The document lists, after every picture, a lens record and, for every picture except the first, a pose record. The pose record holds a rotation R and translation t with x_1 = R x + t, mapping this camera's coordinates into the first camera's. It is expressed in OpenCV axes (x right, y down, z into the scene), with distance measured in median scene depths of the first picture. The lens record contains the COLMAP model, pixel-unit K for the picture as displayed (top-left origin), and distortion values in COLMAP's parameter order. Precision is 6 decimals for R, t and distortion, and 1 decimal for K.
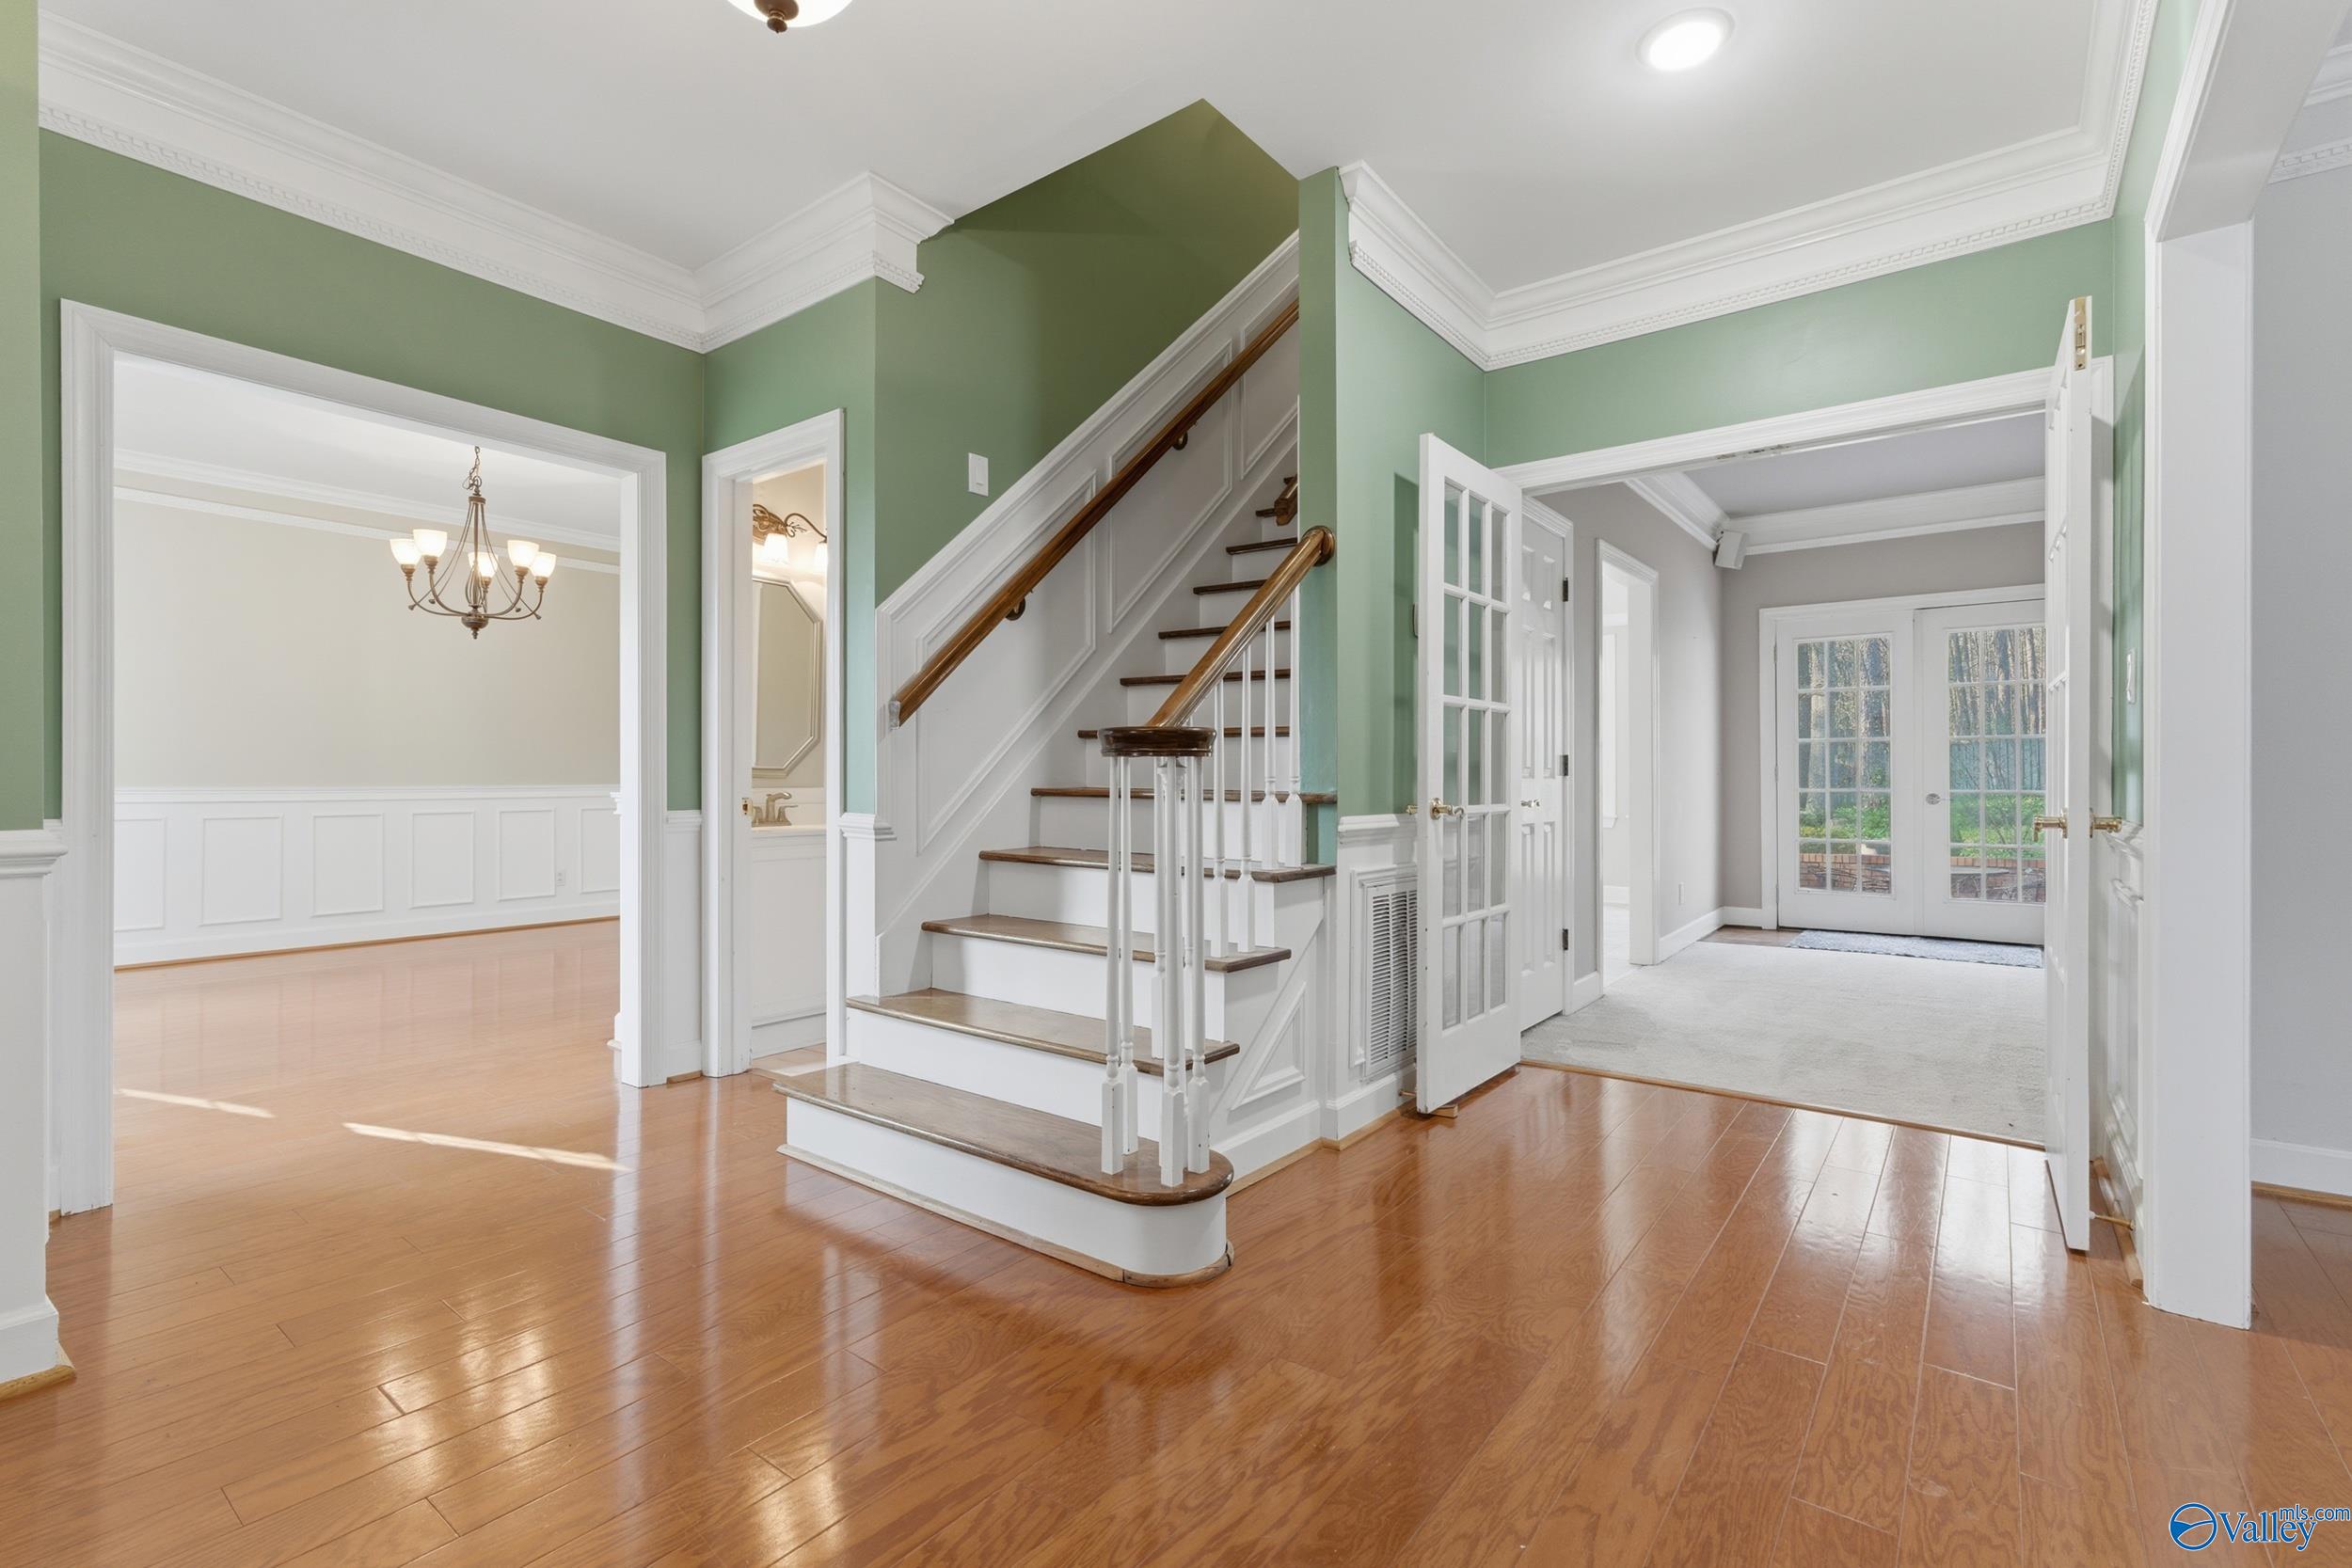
lens RADIAL K [[1055.2, 0, 1172.1], [0, 1055.2, 788.7], [0, 0, 1]] dist [-0.001377, 0.000892]
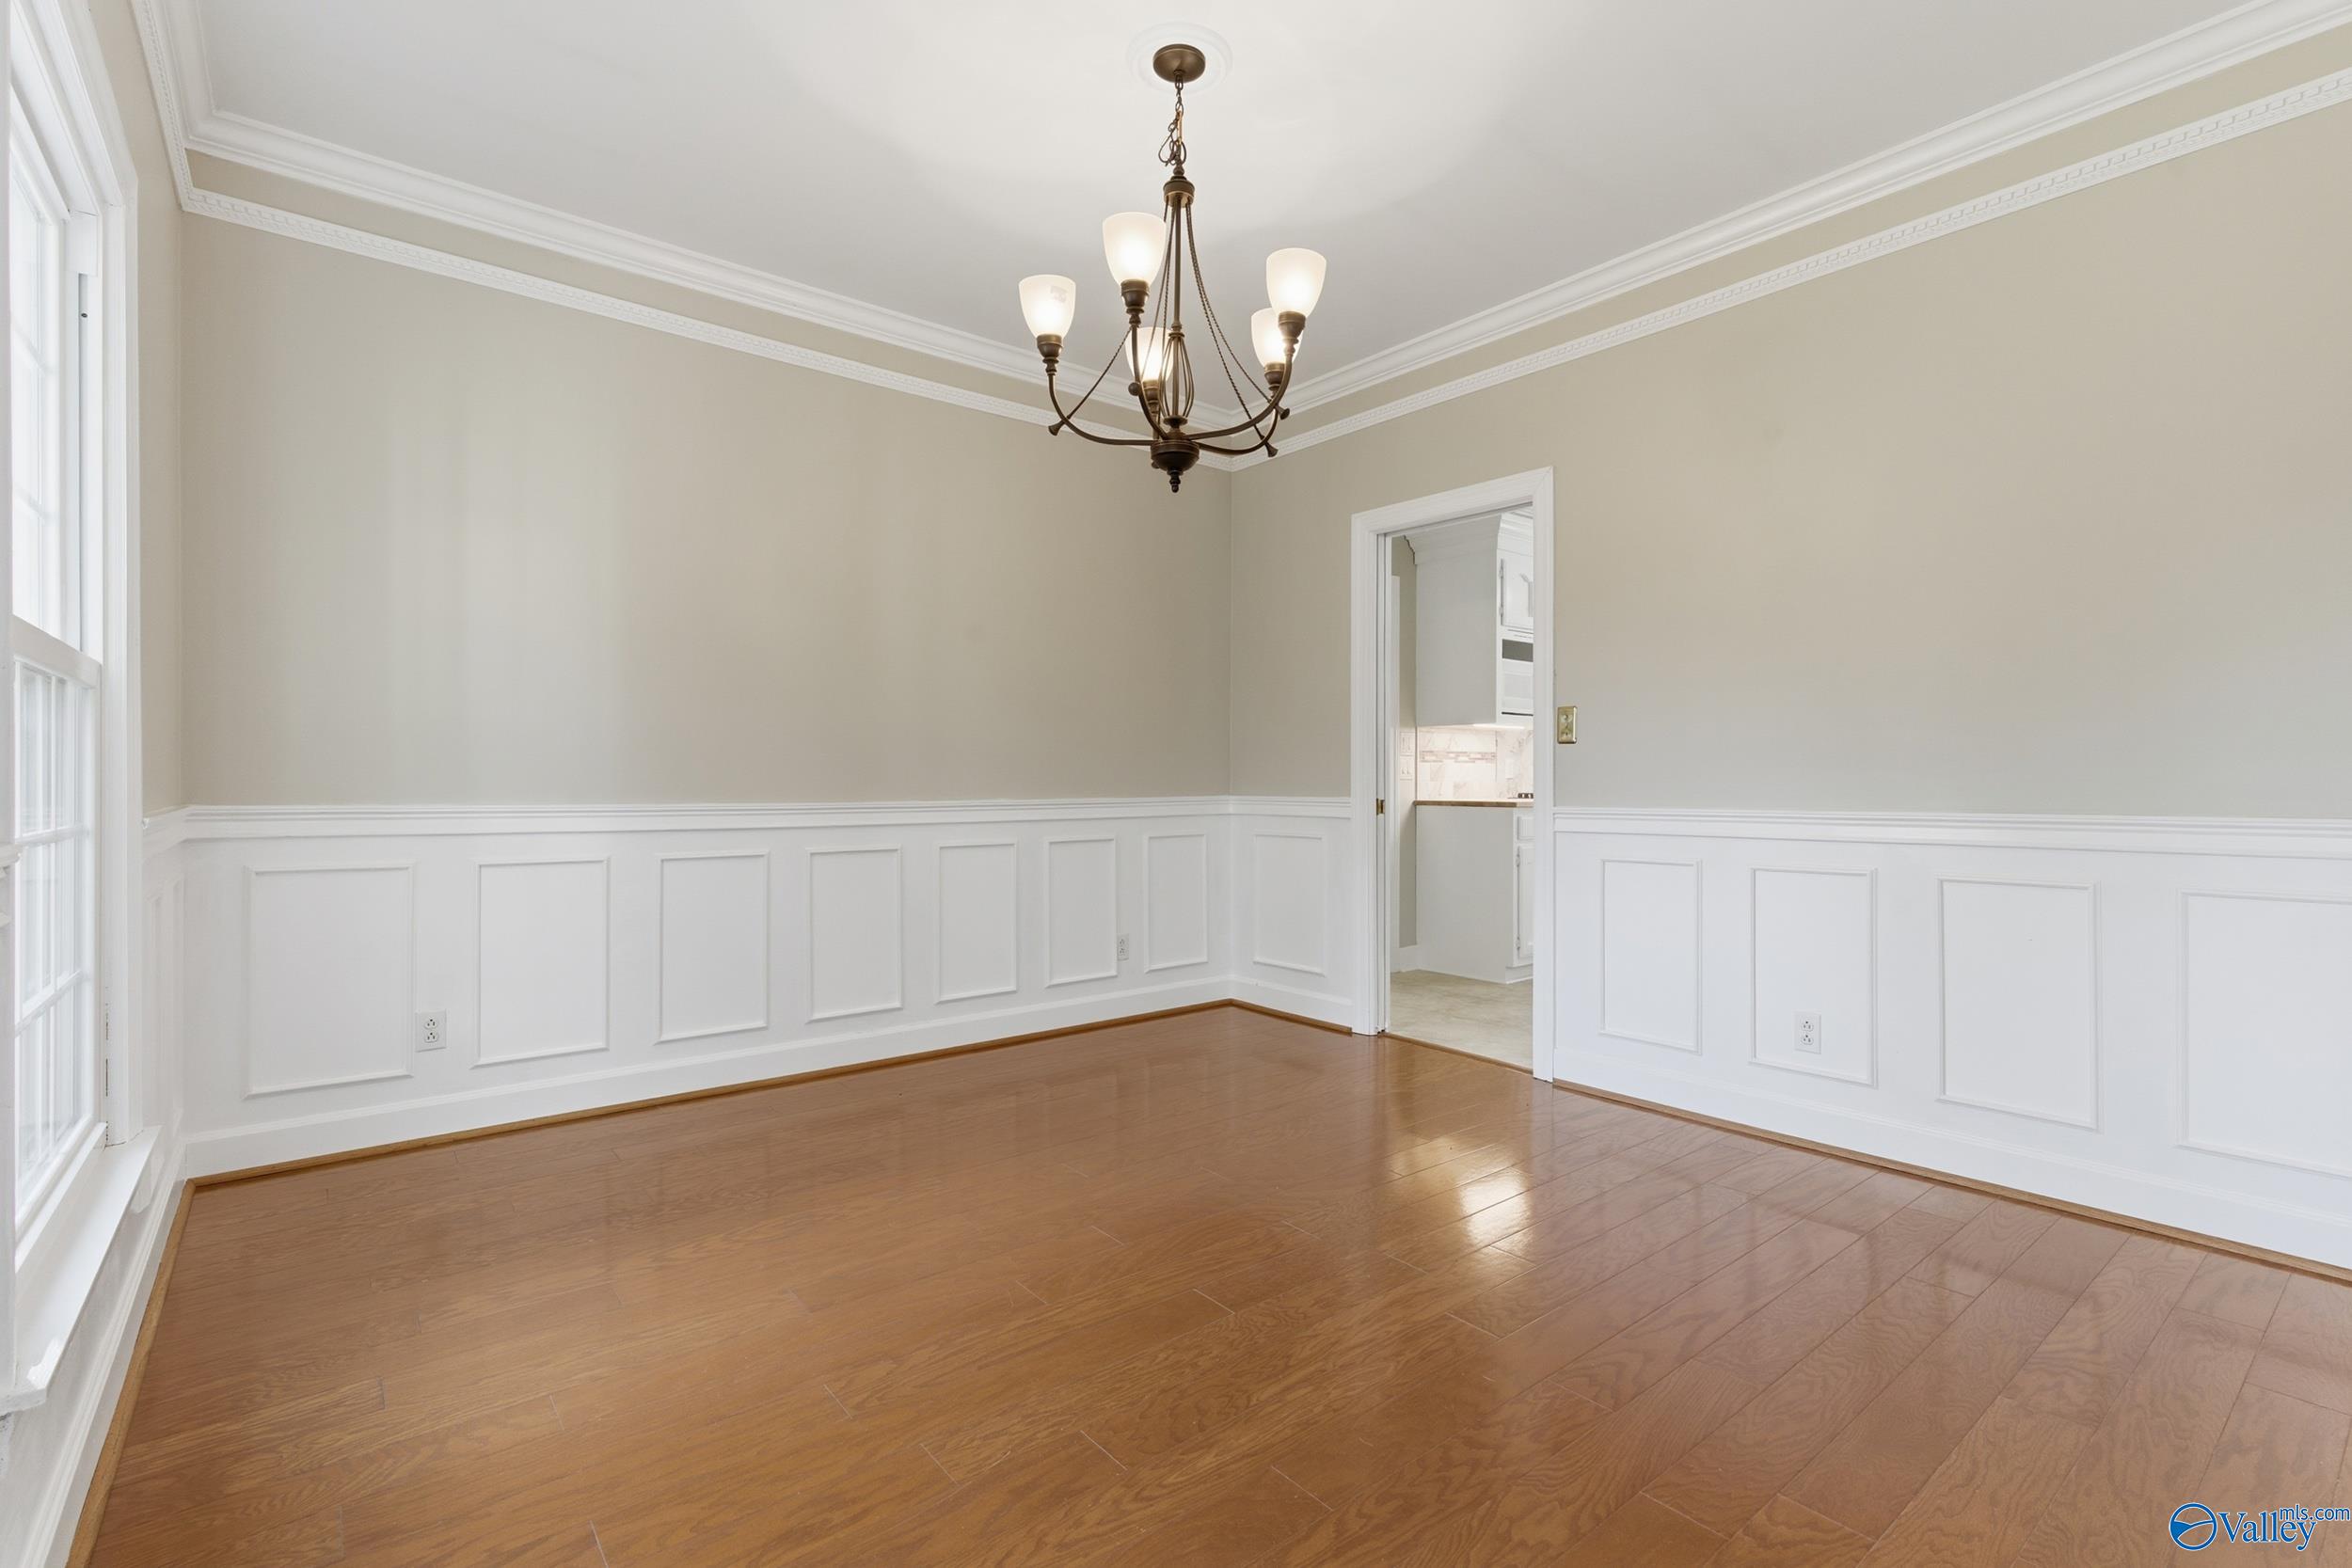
lens RADIAL K [[1055.2, 0, 1168.4], [0, 1055.2, 786.7], [0, 0, 1]] dist [-0.001377, 0.000892]
pose [[0.971651, 0.002818, -0.236405, -0.587934], [-0.001588, 0.999984, 0.005393, -0.017514], [0.236417, -0.004865, 0.971640, 0.585053]]
